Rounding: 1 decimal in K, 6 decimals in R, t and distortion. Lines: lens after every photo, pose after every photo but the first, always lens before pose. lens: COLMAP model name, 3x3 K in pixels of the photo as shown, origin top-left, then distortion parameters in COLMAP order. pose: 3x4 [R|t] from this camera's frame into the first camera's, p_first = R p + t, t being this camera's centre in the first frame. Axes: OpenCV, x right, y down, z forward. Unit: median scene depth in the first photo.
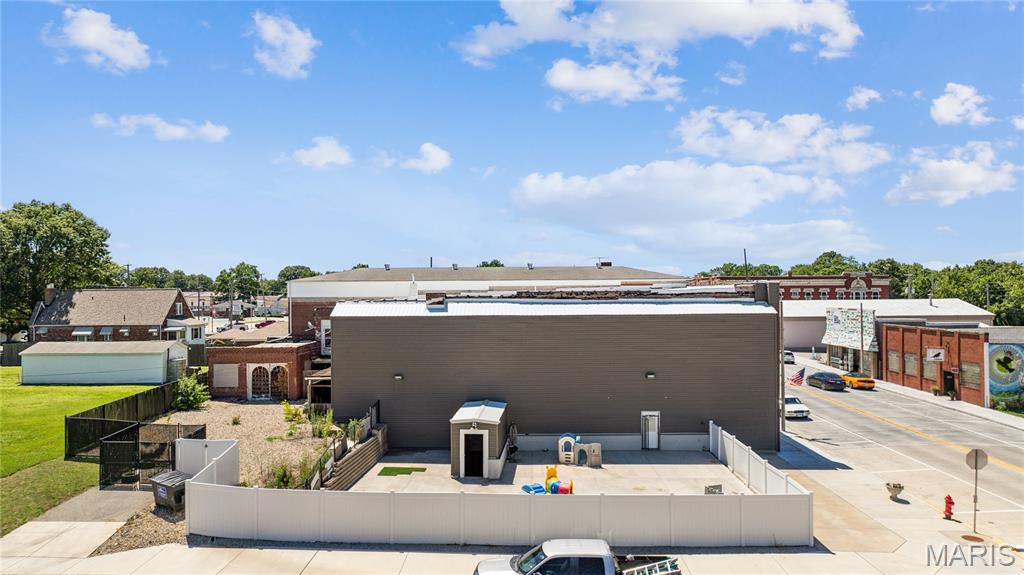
lens RADIAL K [[719.9, 0, 512.0], [0, 719.9, 287.5], [0, 0, 1]] dist [-0.040616, 0.045019]
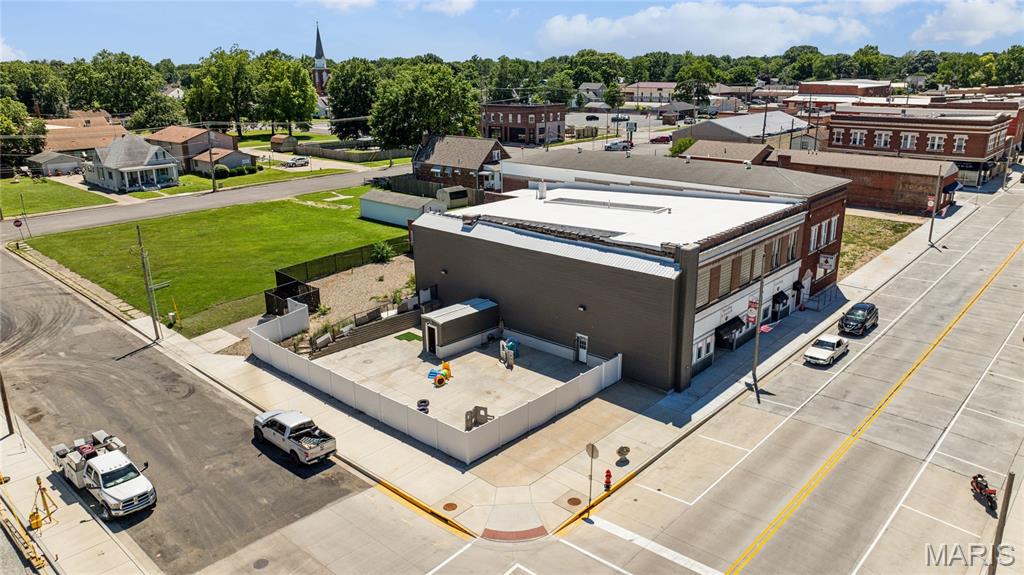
lens RADIAL K [[722.9, 0, 518.7], [0, 722.9, 286.5], [0, 0, 1]] dist [-0.021726, -0.003956]
pose [[0.759932, 0.193429, -0.620556, 0.852211], [0.007570, 0.951998, 0.306011, -0.287575], [0.649959, -0.237245, 0.721989, 0.033309]]
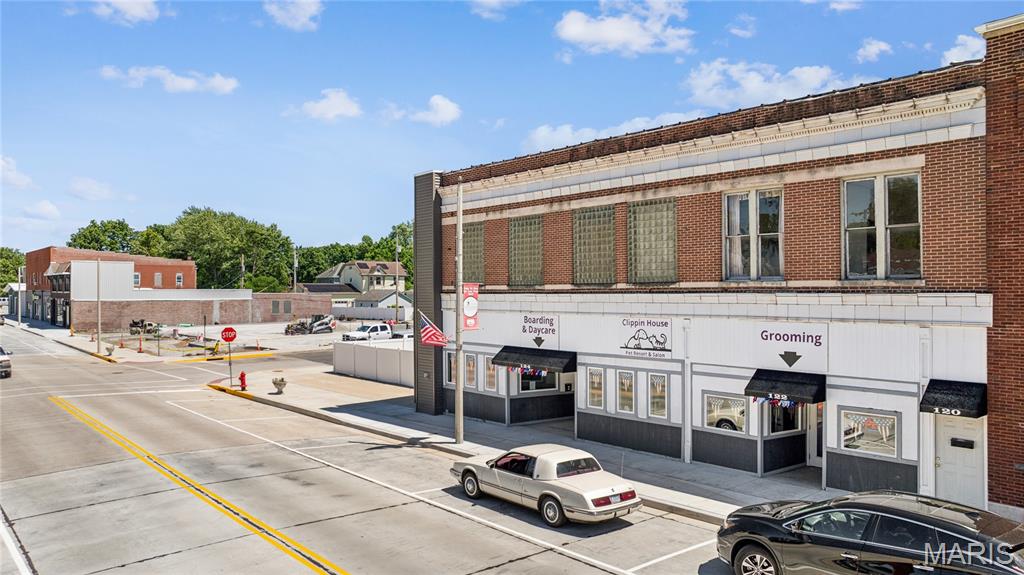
lens RADIAL K [[726.3, 0, 512.0], [0, 726.3, 287.5], [0, 0, 1]] dist [-0.016813, -0.000769]
pose [[-0.740526, 0.005185, -0.672008, 0.780030], [0.012656, 0.999900, -0.006232, 0.108767], [0.671909, -0.013120, -0.740518, 1.582588]]
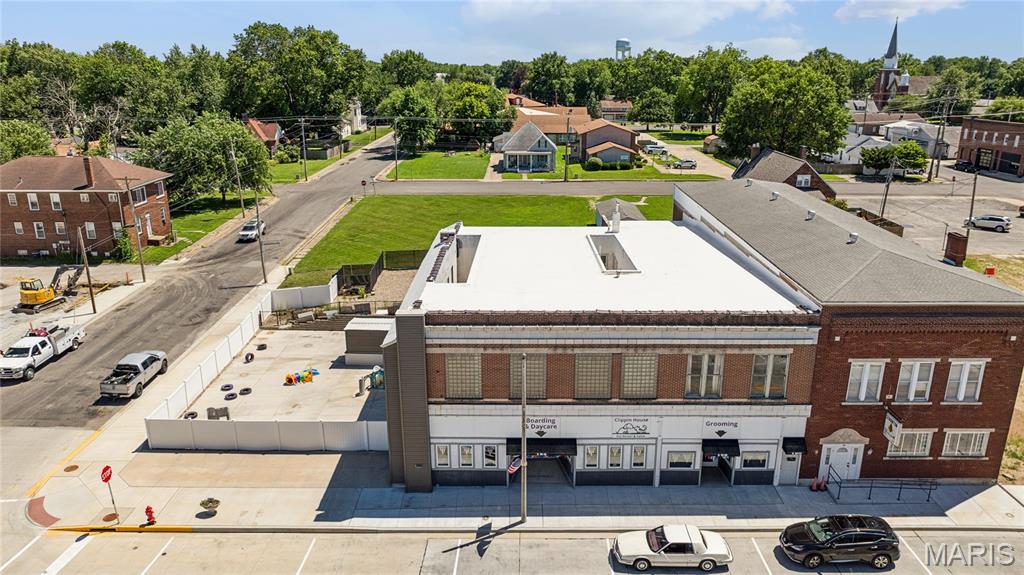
lens RADIAL K [[720.9, 0, 514.8], [0, 720.9, 287.2], [0, 0, 1]] dist [-0.020891, 0.005466]
pose [[0.012328, 0.304239, -0.952516, 1.143774], [0.007155, 0.952537, 0.304338, -0.287791], [0.999898, -0.010567, 0.009567, 1.115493]]
